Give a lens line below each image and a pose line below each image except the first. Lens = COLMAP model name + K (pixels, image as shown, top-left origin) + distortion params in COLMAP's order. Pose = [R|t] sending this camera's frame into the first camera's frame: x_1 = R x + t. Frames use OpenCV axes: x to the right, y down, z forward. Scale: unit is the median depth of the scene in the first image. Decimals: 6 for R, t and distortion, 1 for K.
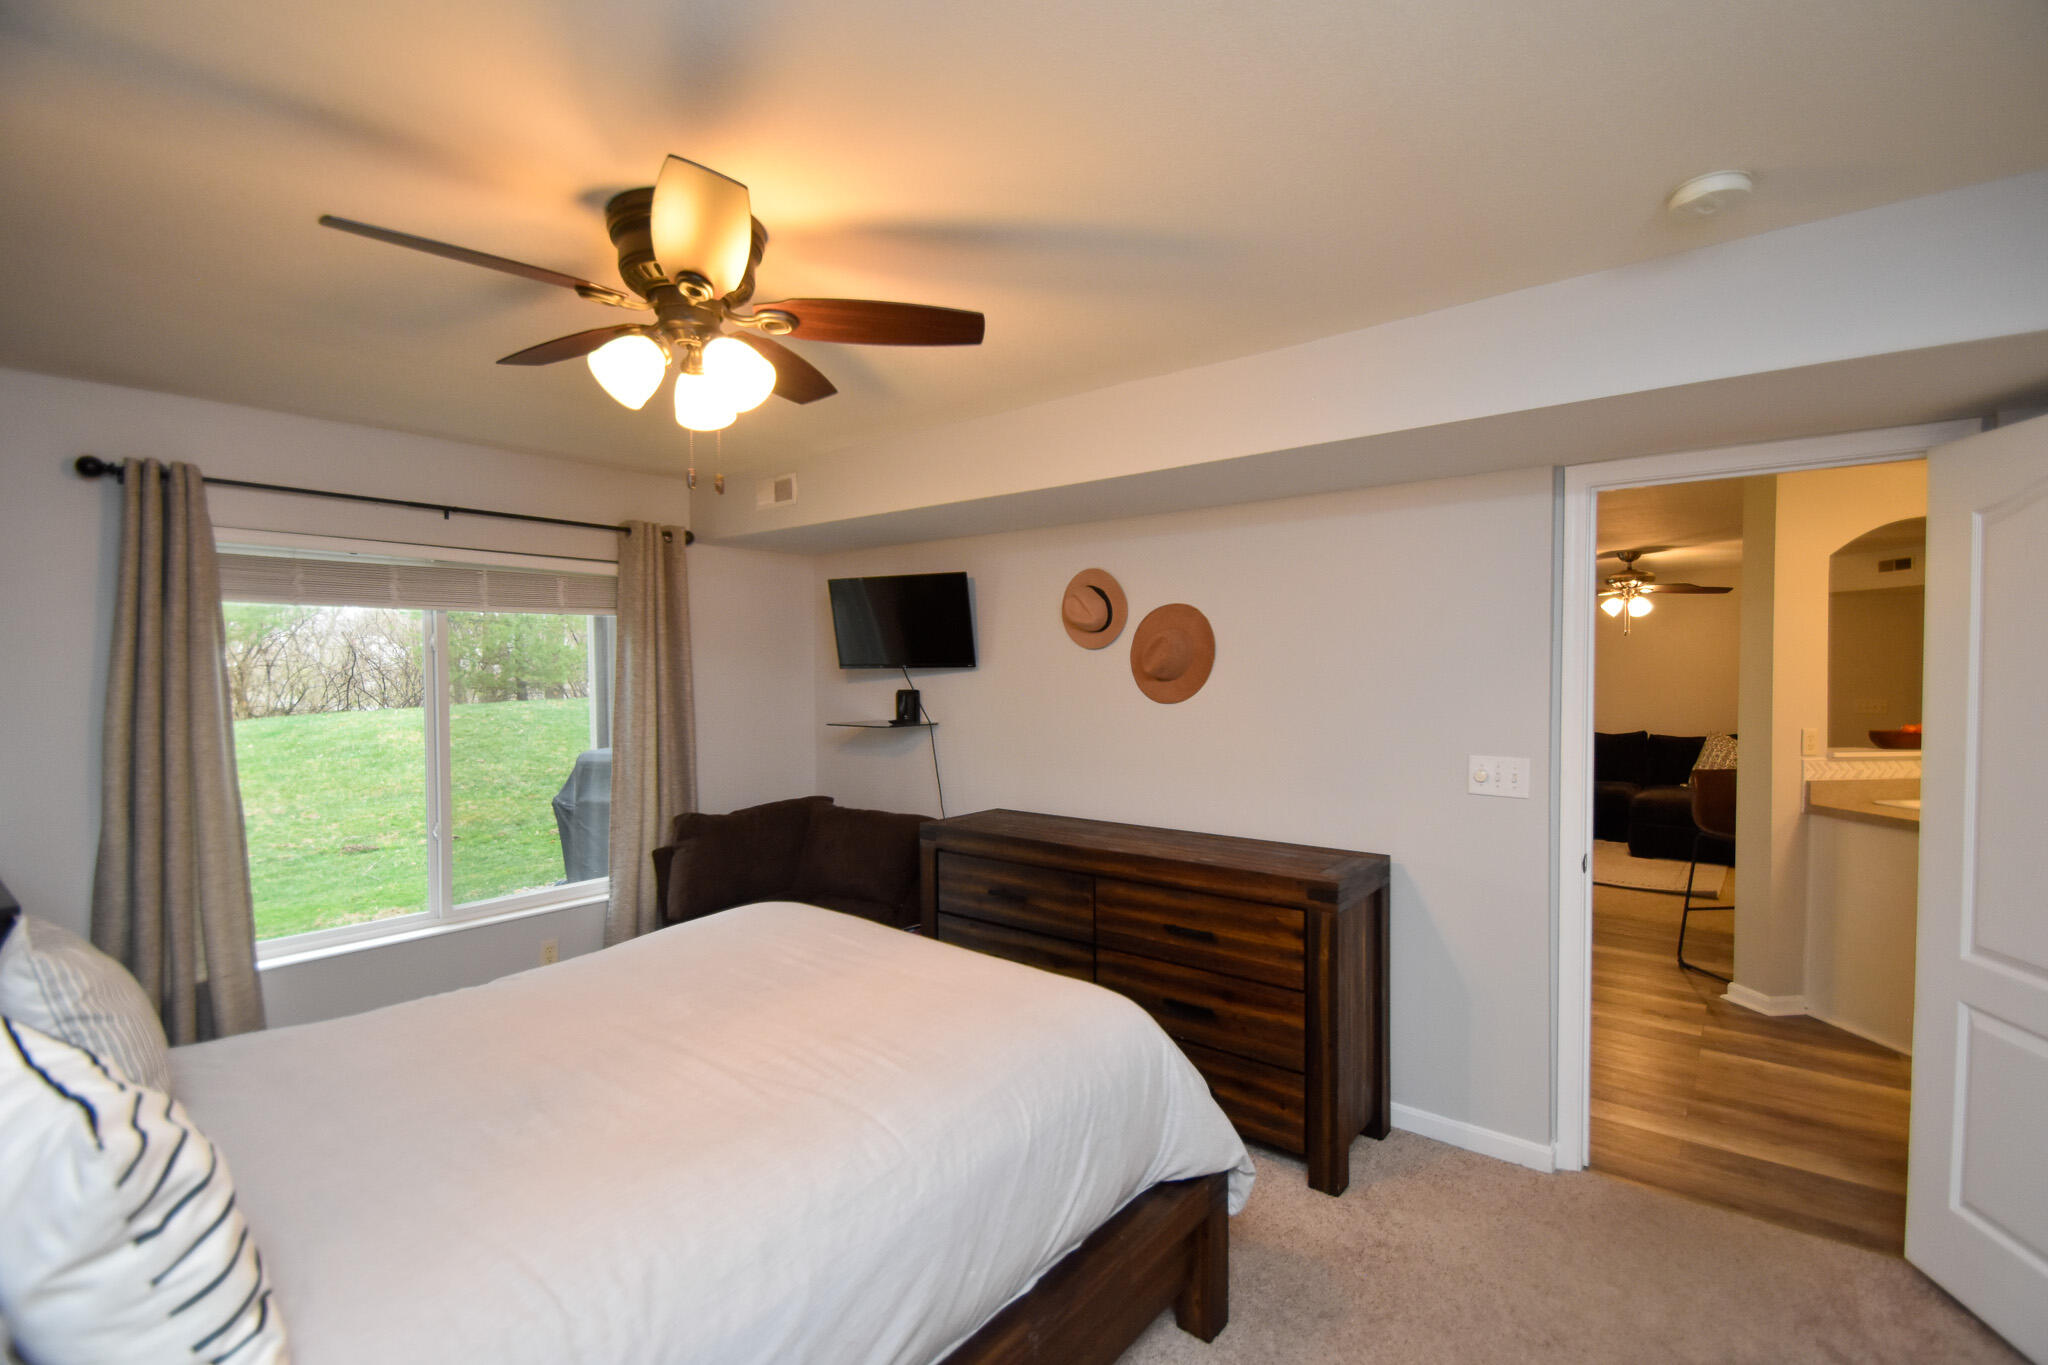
lens RADIAL K [[937.9, 0, 1022.9], [0, 937.9, 692.5], [0, 0, 1]] dist [0.023796, -0.019379]
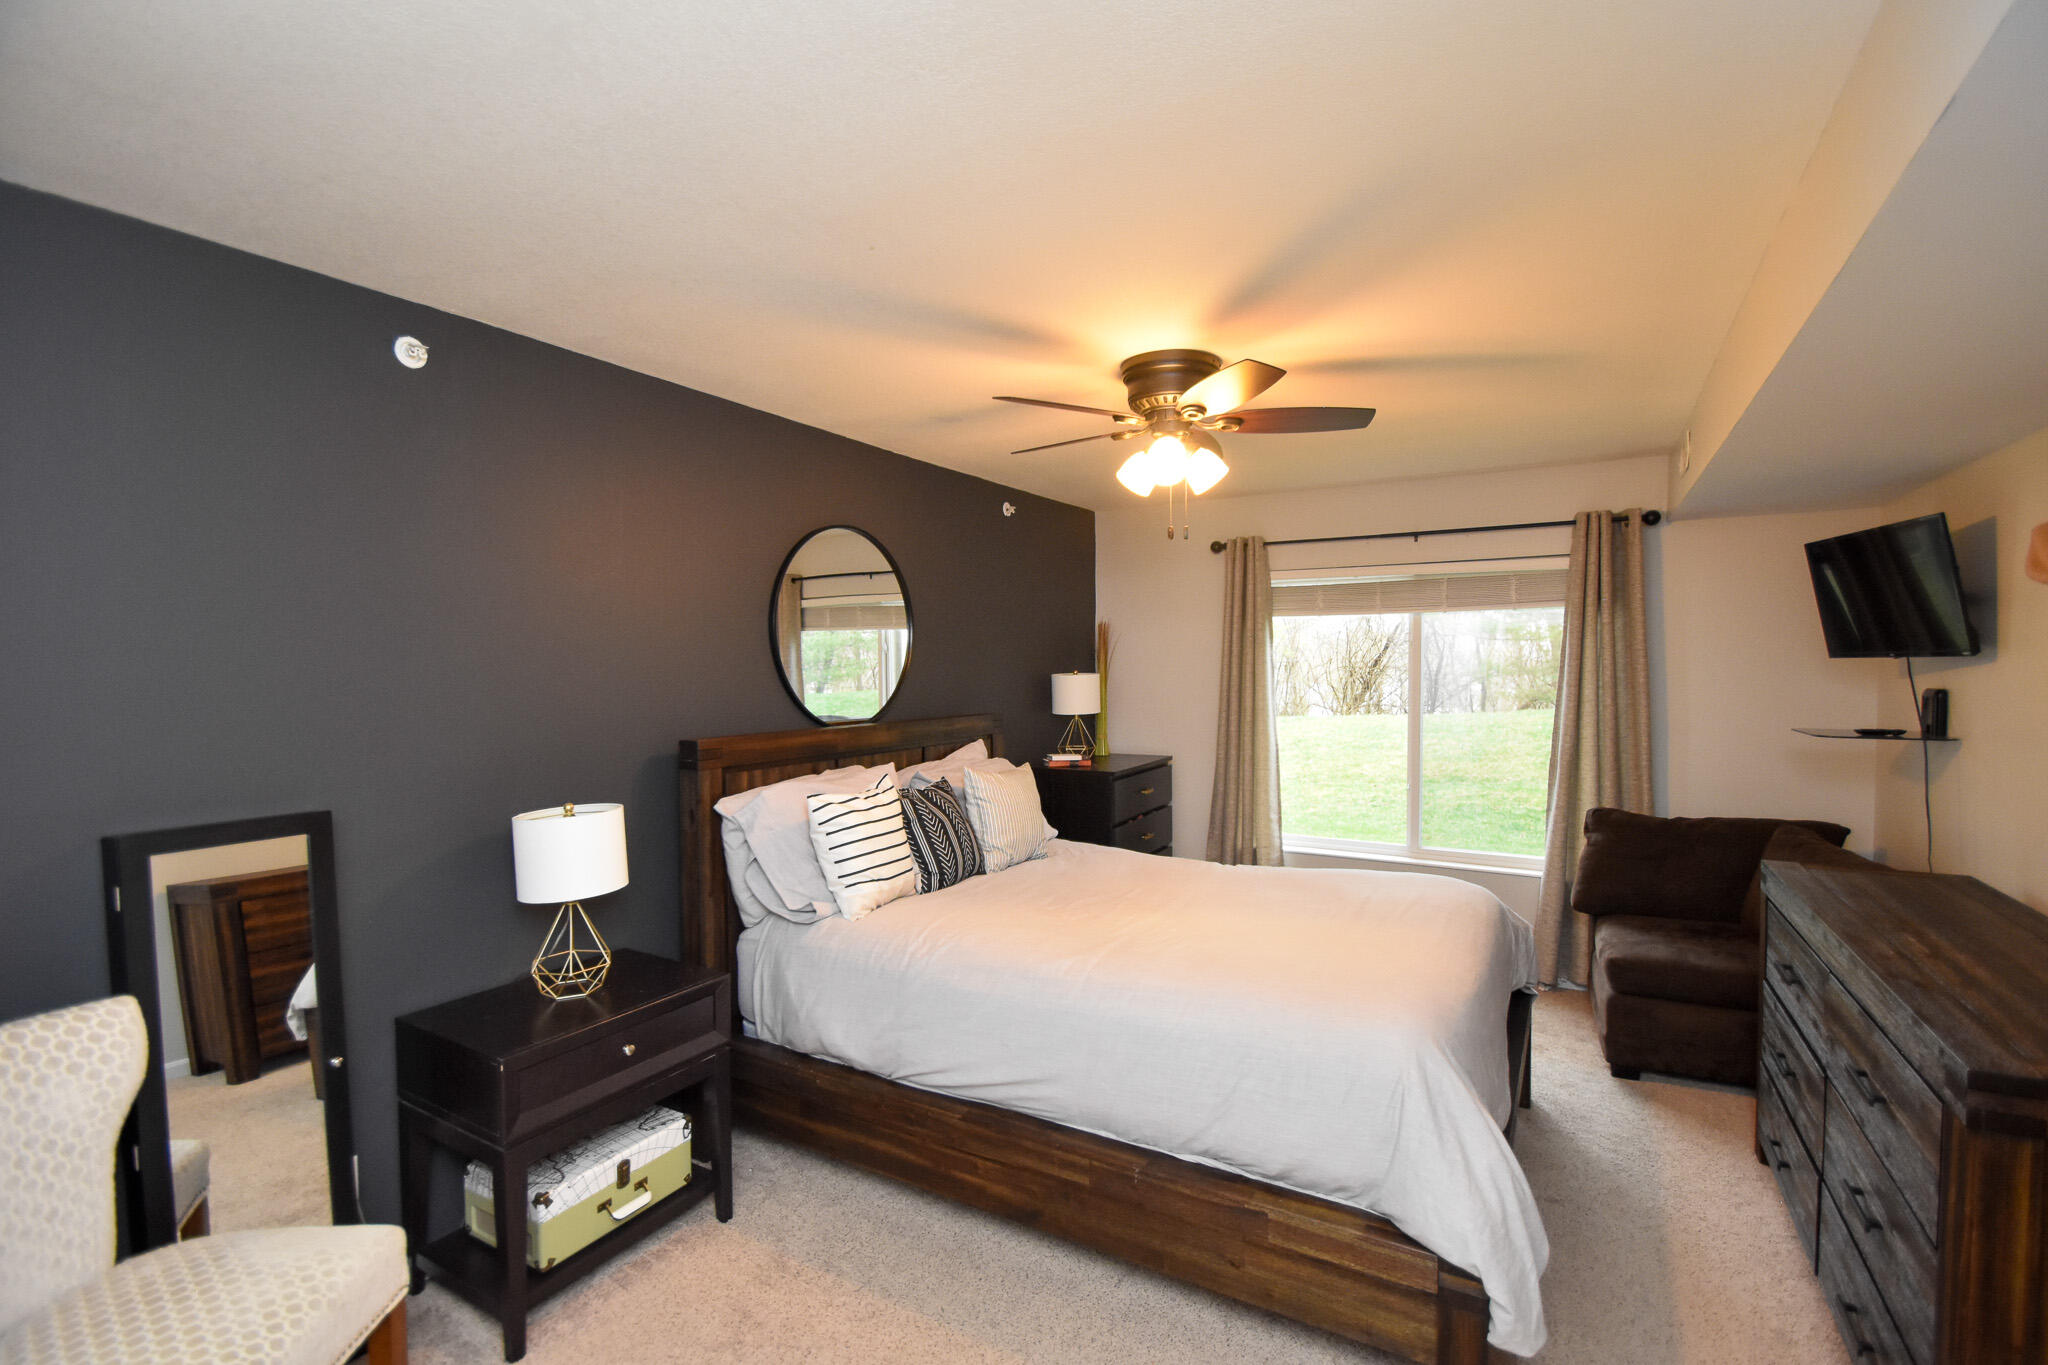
lens RADIAL K [[937.9, 0, 1022.9], [0, 937.9, 692.5], [0, 0, 1]] dist [0.023796, -0.019379]
pose [[0.151660, 0.028319, -0.988027, 0.676392], [-0.027985, 0.999312, 0.024347, 0.004218], [0.988036, 0.023957, 0.152349, 0.341212]]
